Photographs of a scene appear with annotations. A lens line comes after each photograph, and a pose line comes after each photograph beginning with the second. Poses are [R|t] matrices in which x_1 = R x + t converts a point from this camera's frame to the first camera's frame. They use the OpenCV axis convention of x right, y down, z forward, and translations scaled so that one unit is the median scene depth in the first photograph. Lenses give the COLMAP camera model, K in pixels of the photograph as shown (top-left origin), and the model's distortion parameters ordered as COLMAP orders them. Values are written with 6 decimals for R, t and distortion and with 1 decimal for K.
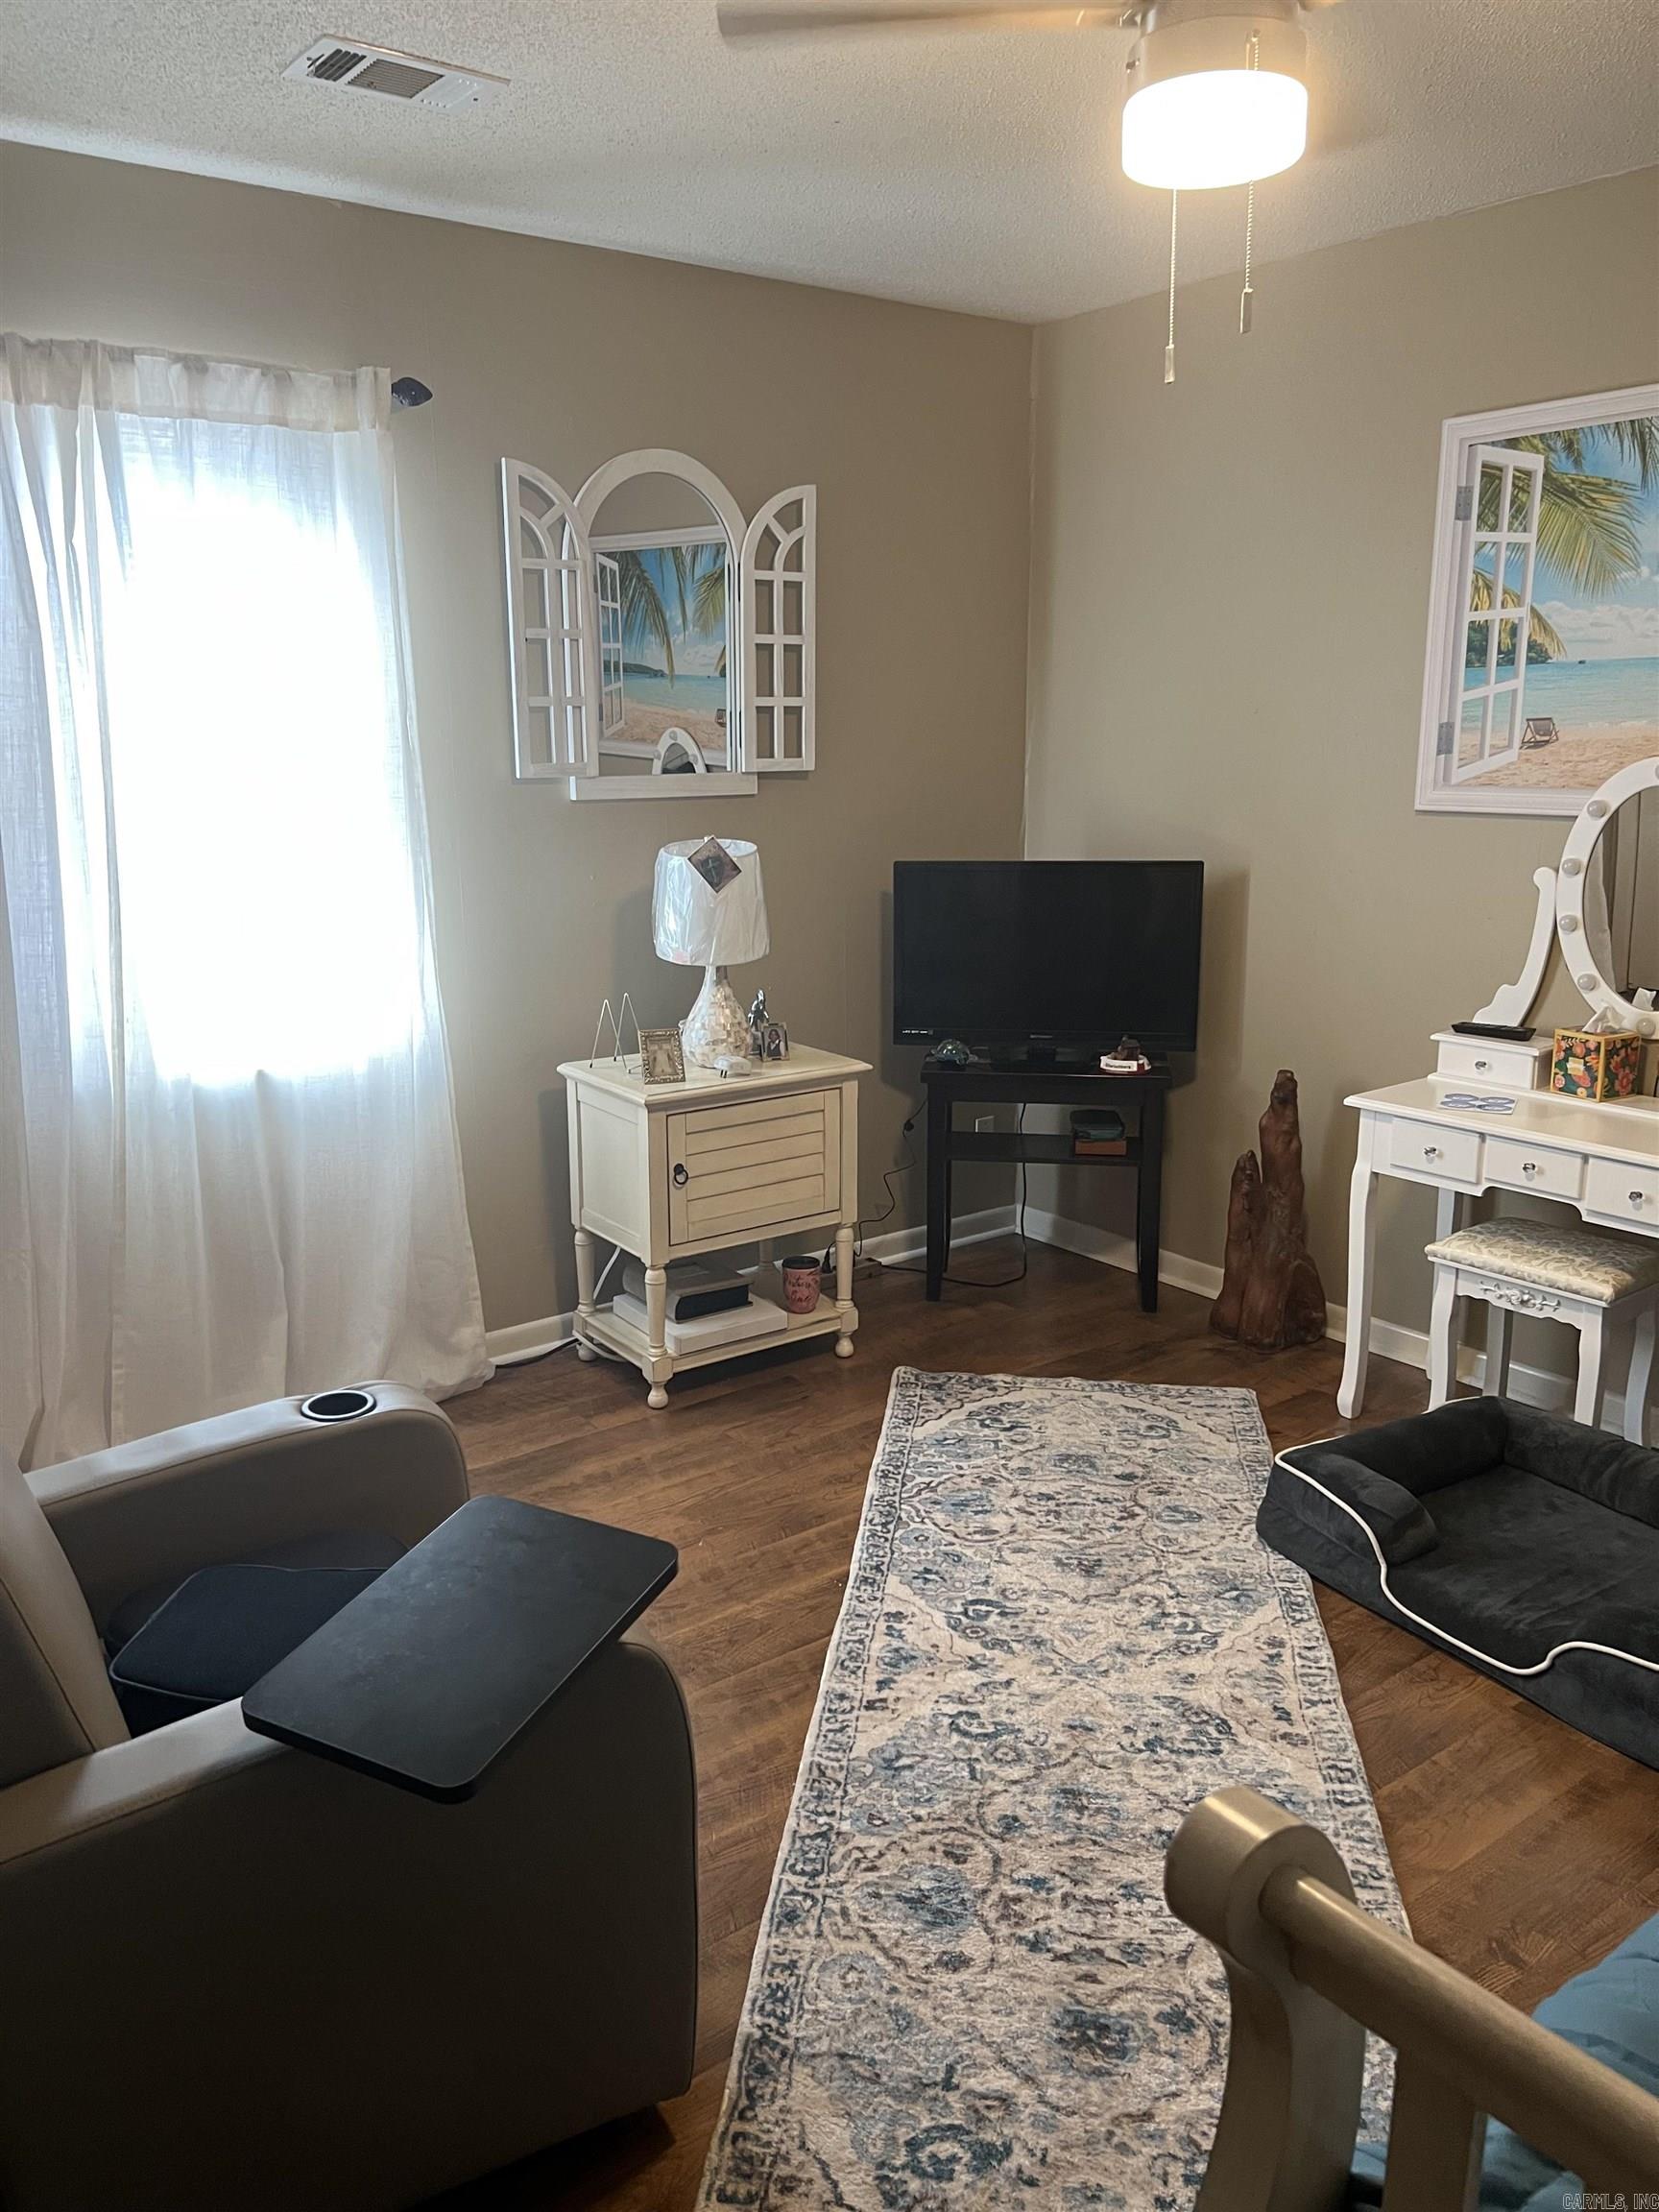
lens RADIAL K [[1662.4, 0, 822.4], [0, 1662.4, 1096.6], [0, 0, 1]] dist [0.053651, -0.071593]
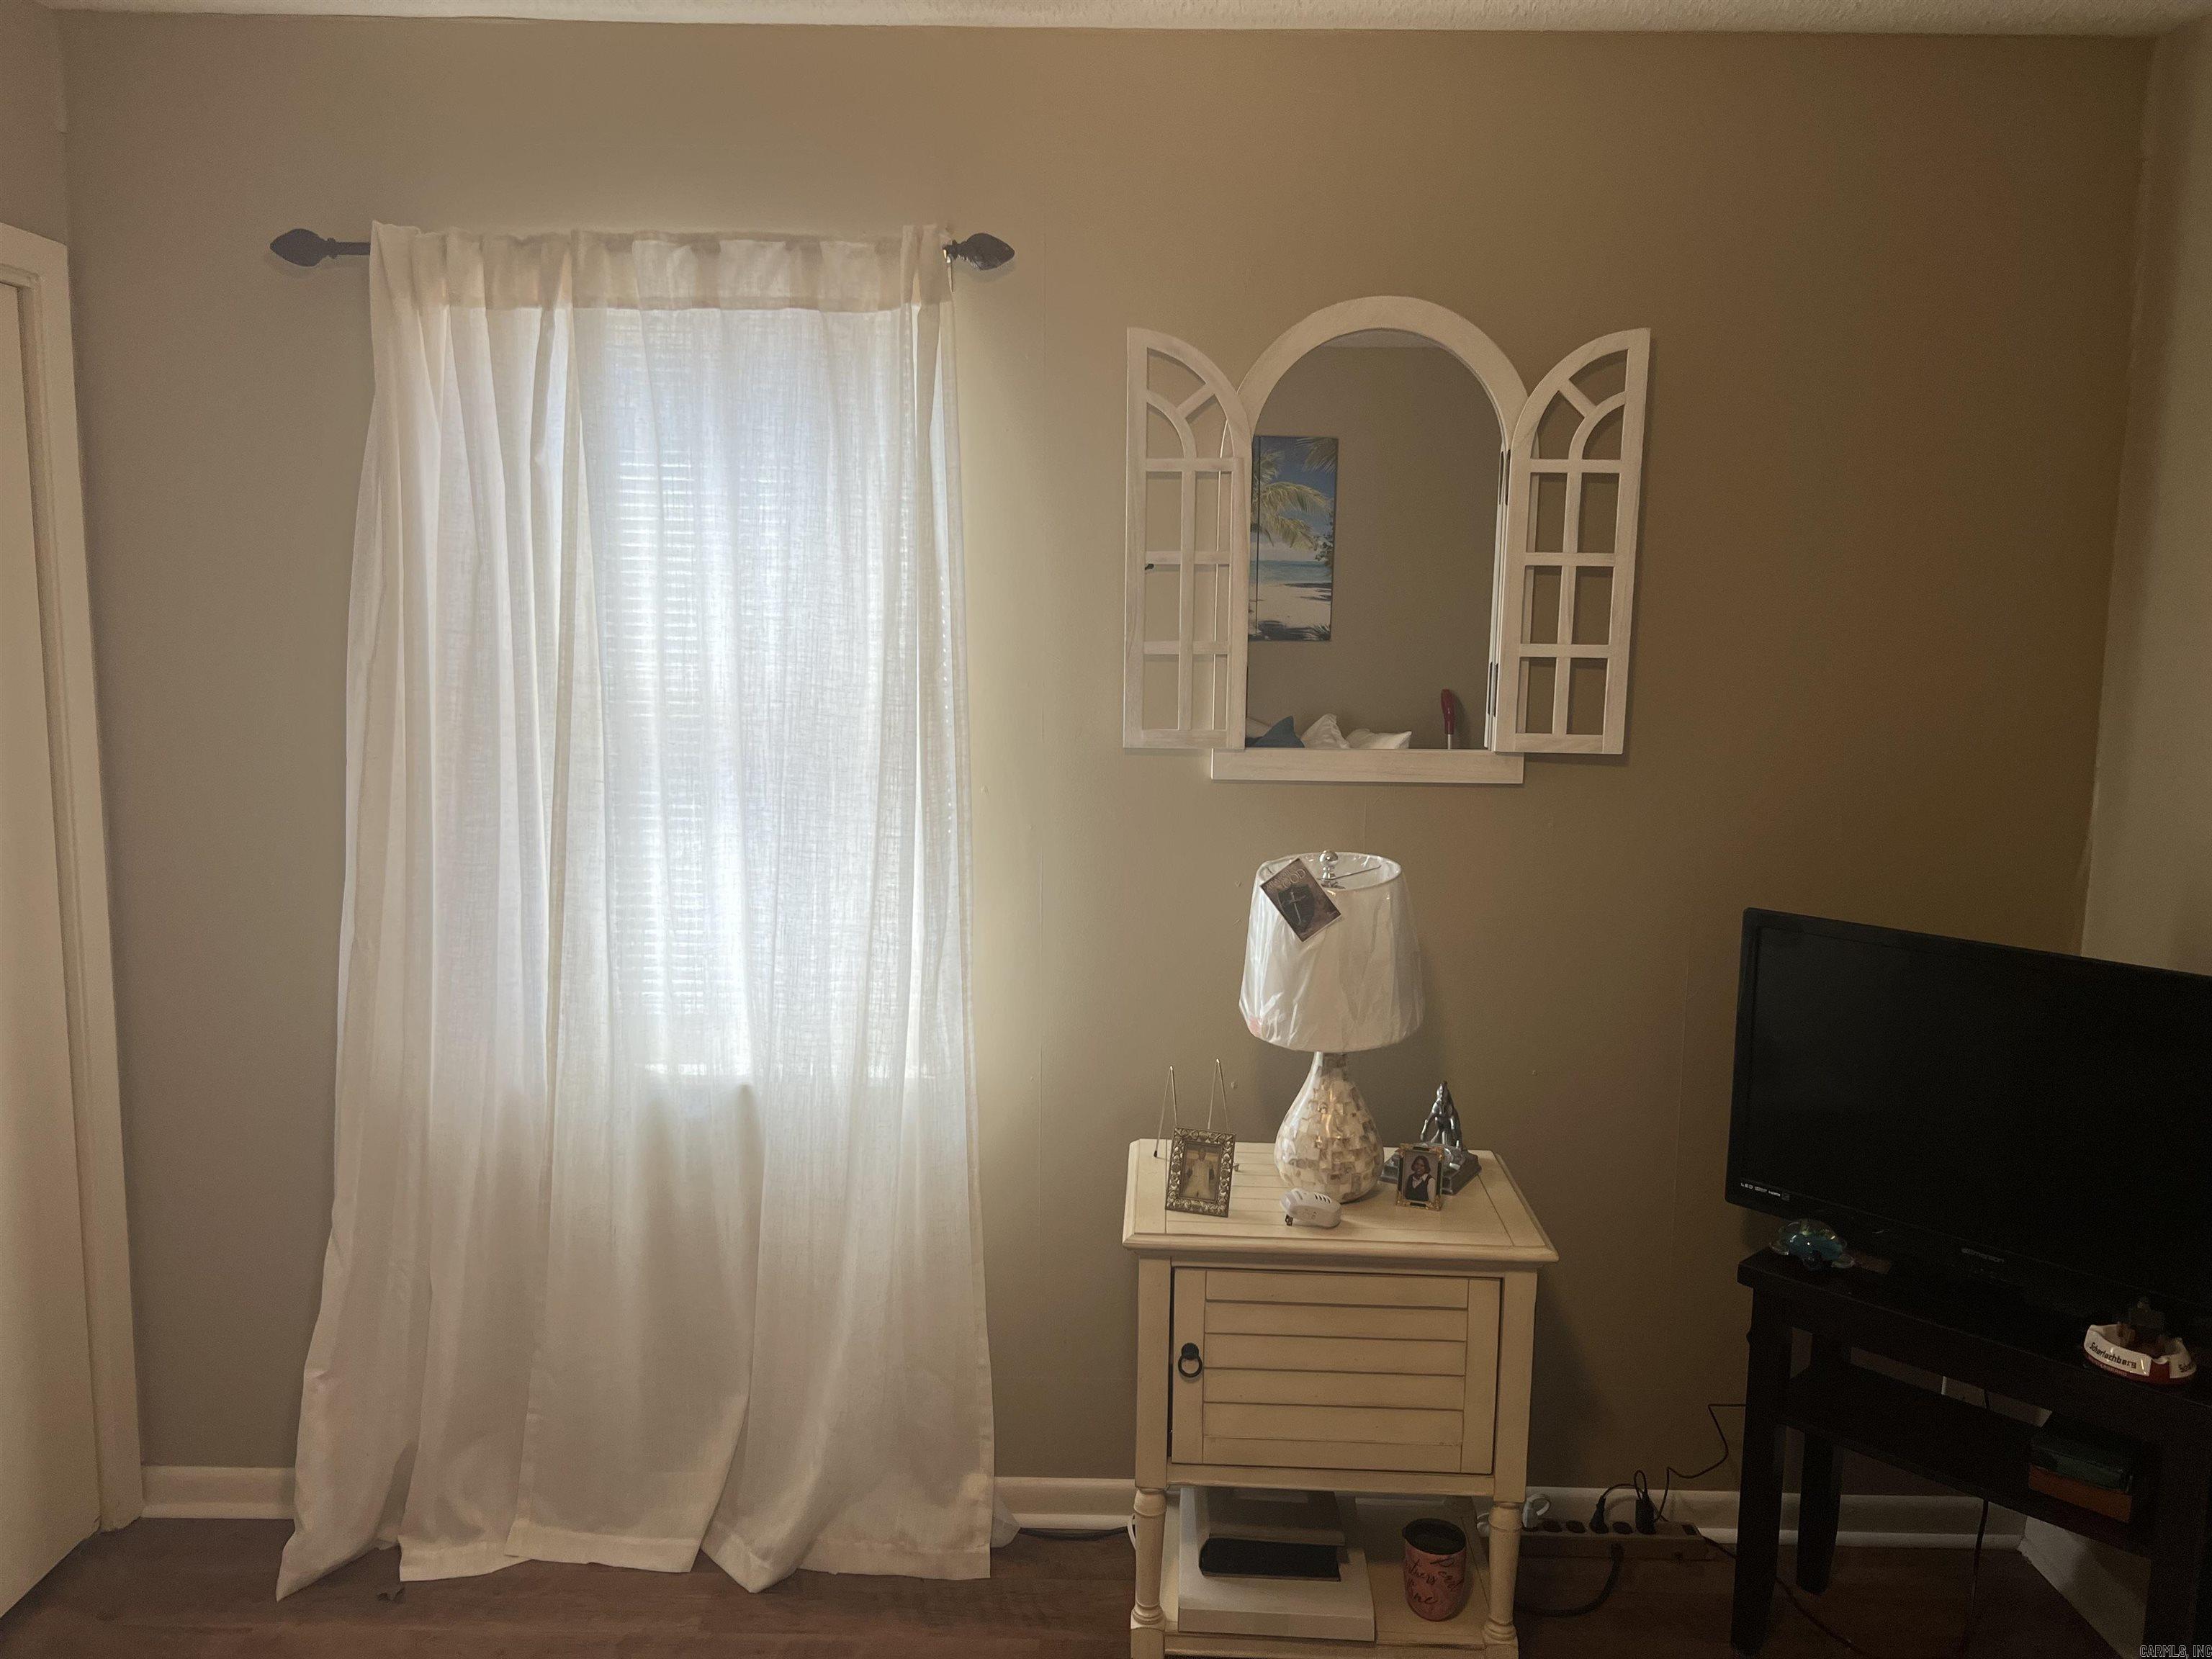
lens RADIAL K [[1662.4, 0, 1153.1], [0, 1662.4, 792.0], [0, 0, 1]] dist [0.053651, -0.071593]
pose [[0.791319, 0.091835, -0.604467, 0.231533], [-0.155380, 0.986402, -0.053550, -0.112765], [0.591330, 0.136297, 0.794828, 0.360684]]
